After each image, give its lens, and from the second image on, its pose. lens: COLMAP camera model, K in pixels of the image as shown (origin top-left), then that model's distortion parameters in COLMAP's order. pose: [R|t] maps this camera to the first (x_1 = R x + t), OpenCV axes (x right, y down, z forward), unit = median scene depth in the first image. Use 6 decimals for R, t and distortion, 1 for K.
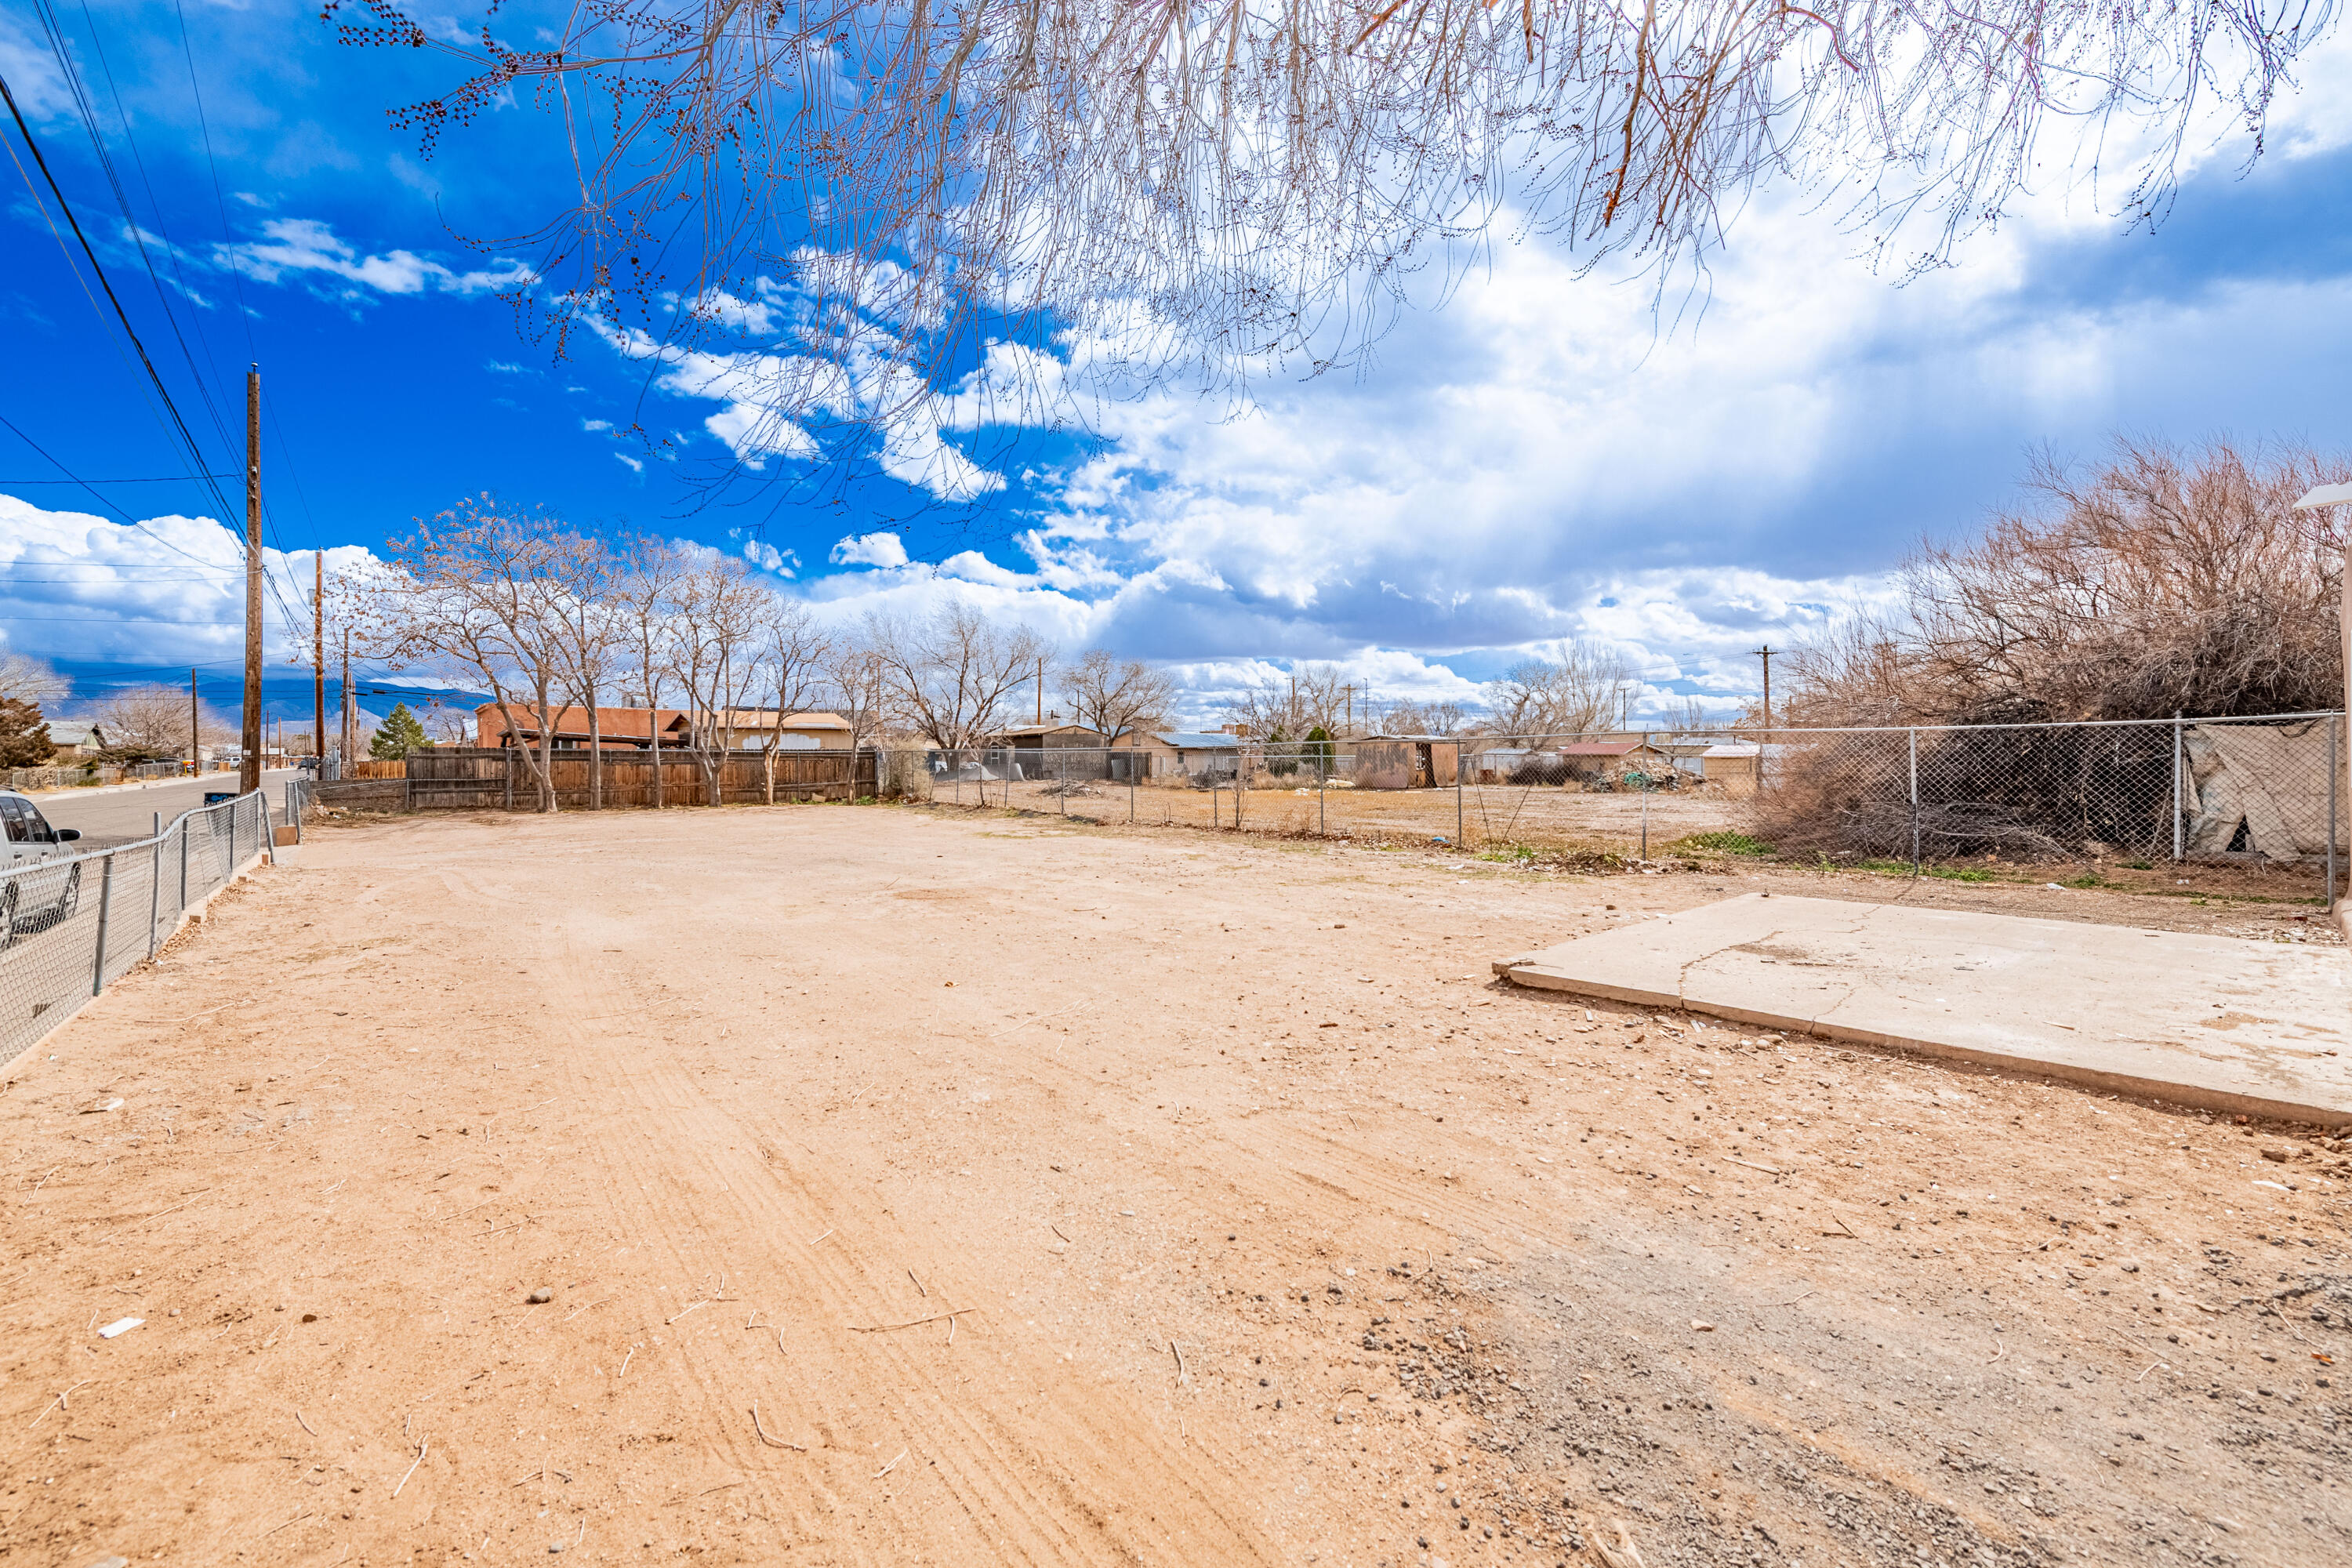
lens RADIAL K [[973.9, 0, 1187.4], [0, 973.9, 767.0], [0, 0, 1]] dist [-0.000743, -0.000237]
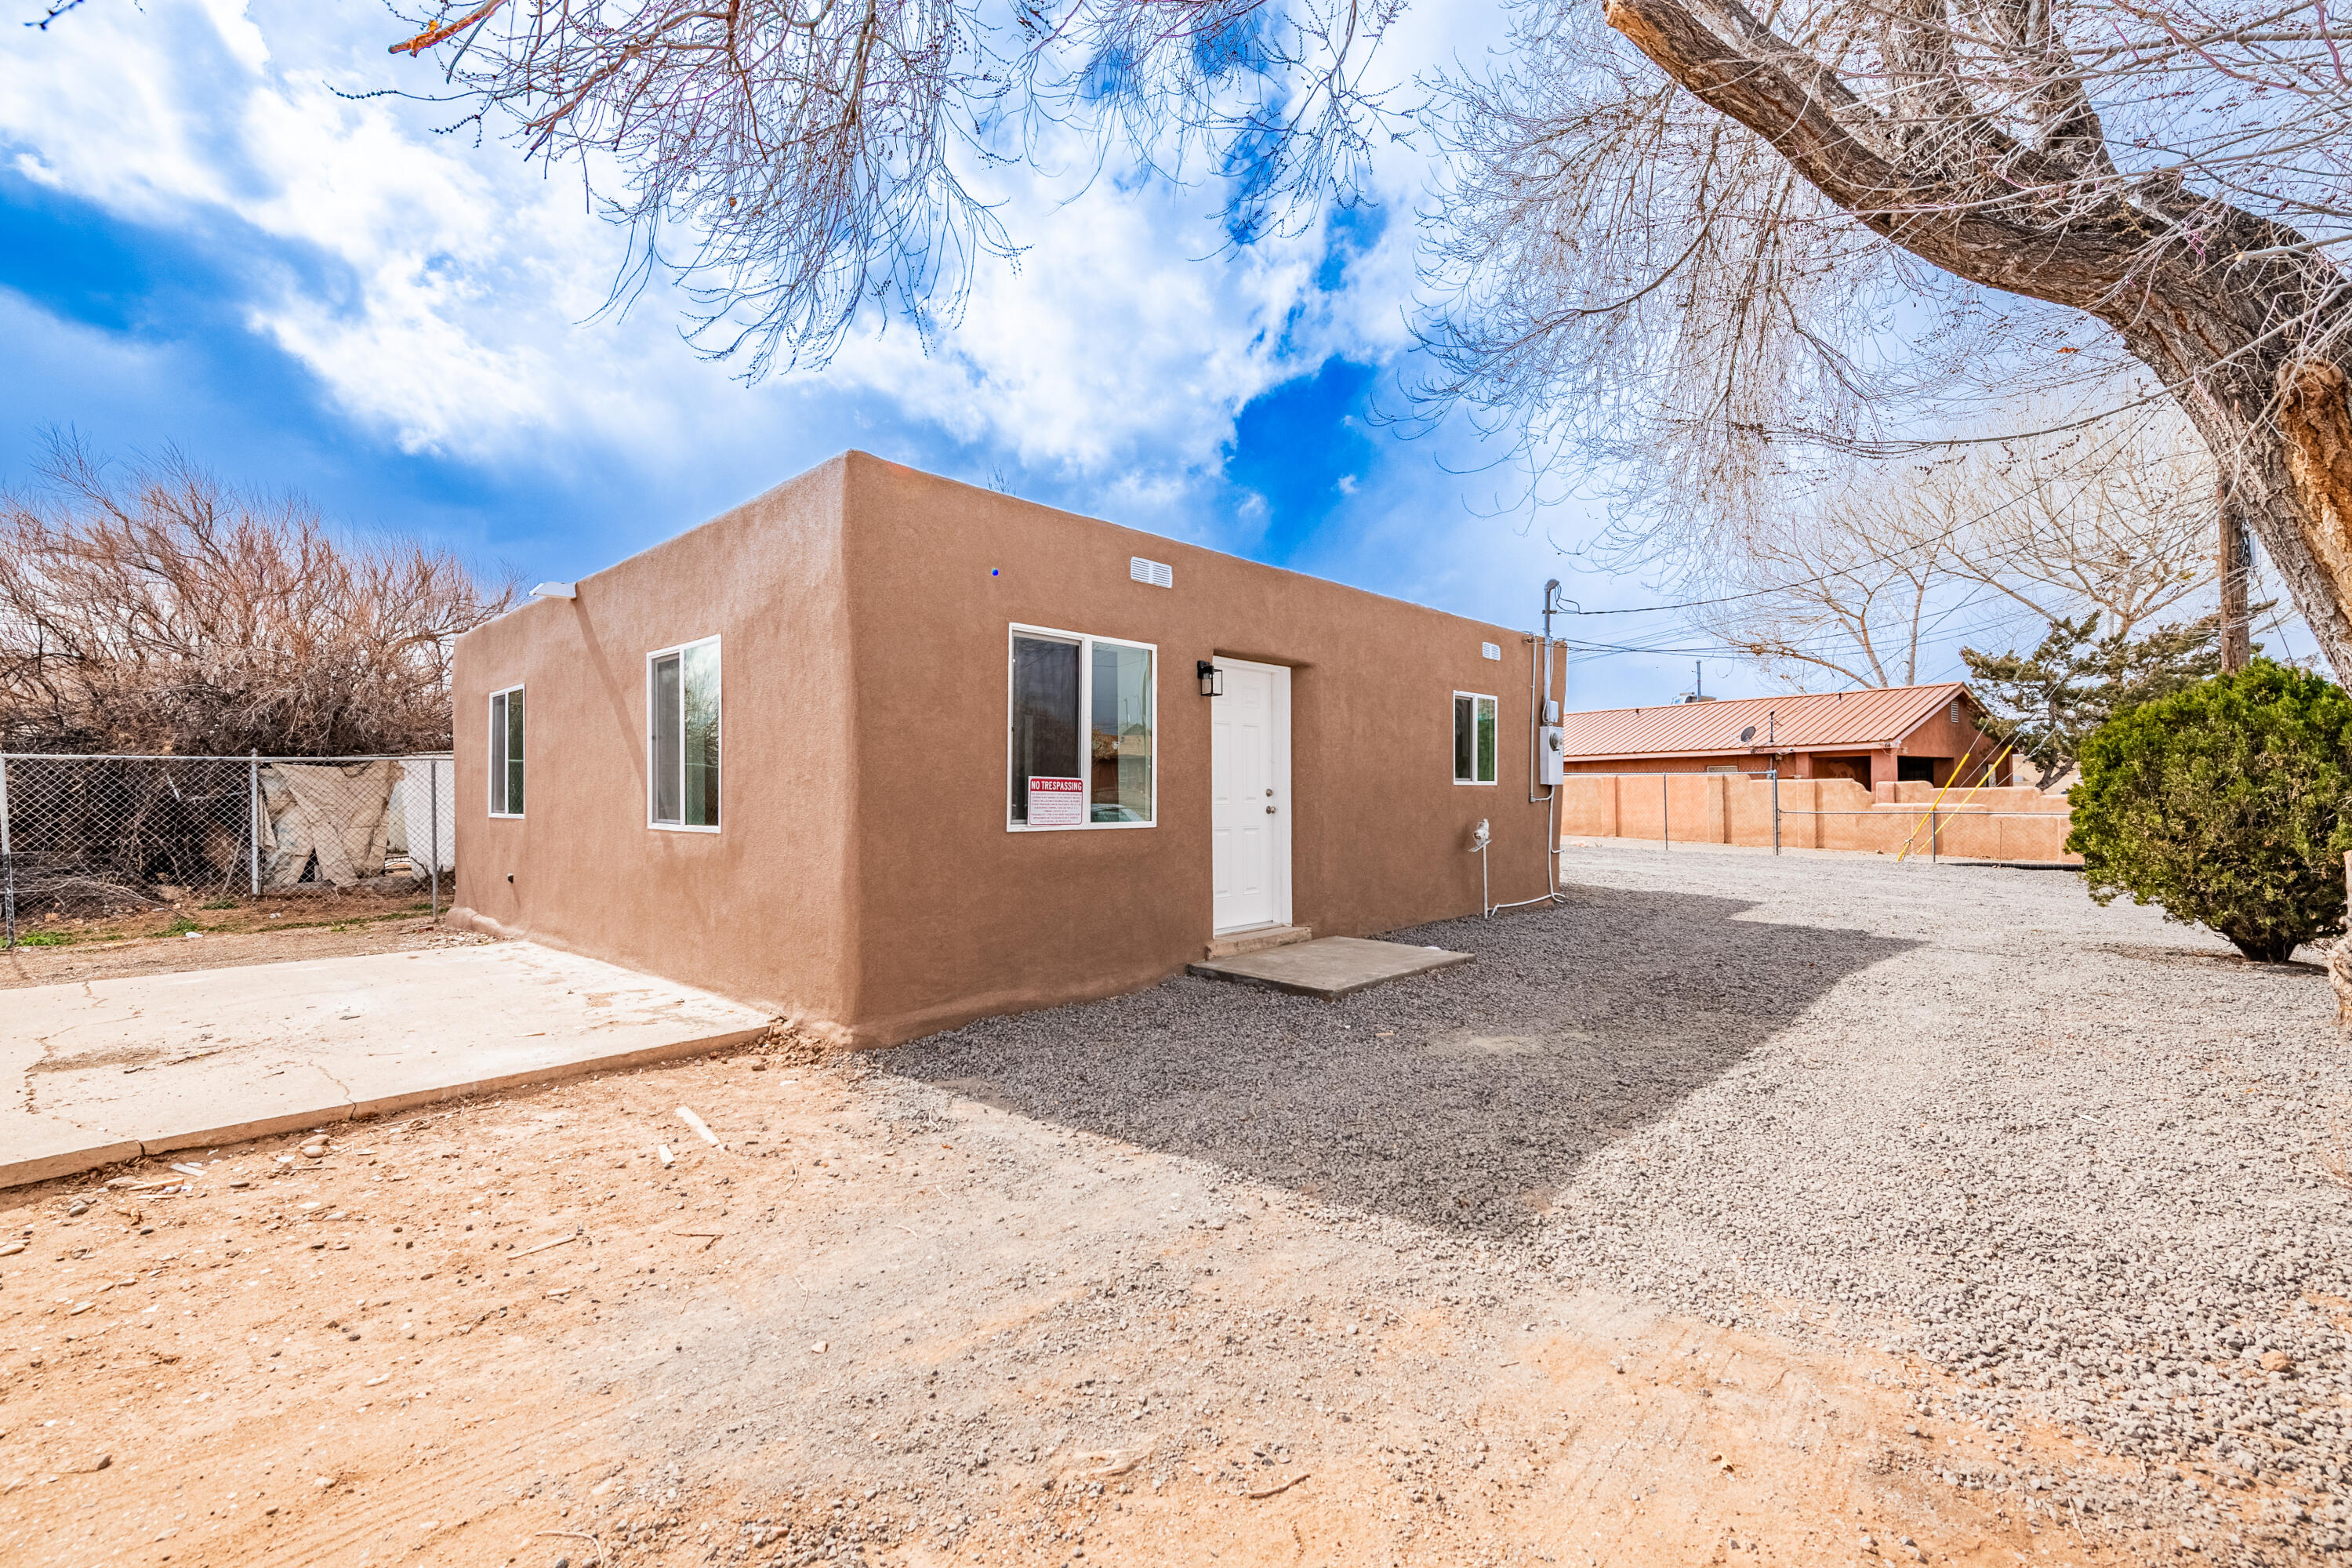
lens RADIAL K [[973.9, 0, 1187.4], [0, 973.9, 767.0], [0, 0, 1]] dist [-0.000743, -0.000237]
pose [[-0.110955, 0.030575, 0.993355, -0.311124], [0.011590, 0.999498, -0.029469, 0.007370], [-0.993758, 0.008244, -0.111253, 0.433469]]
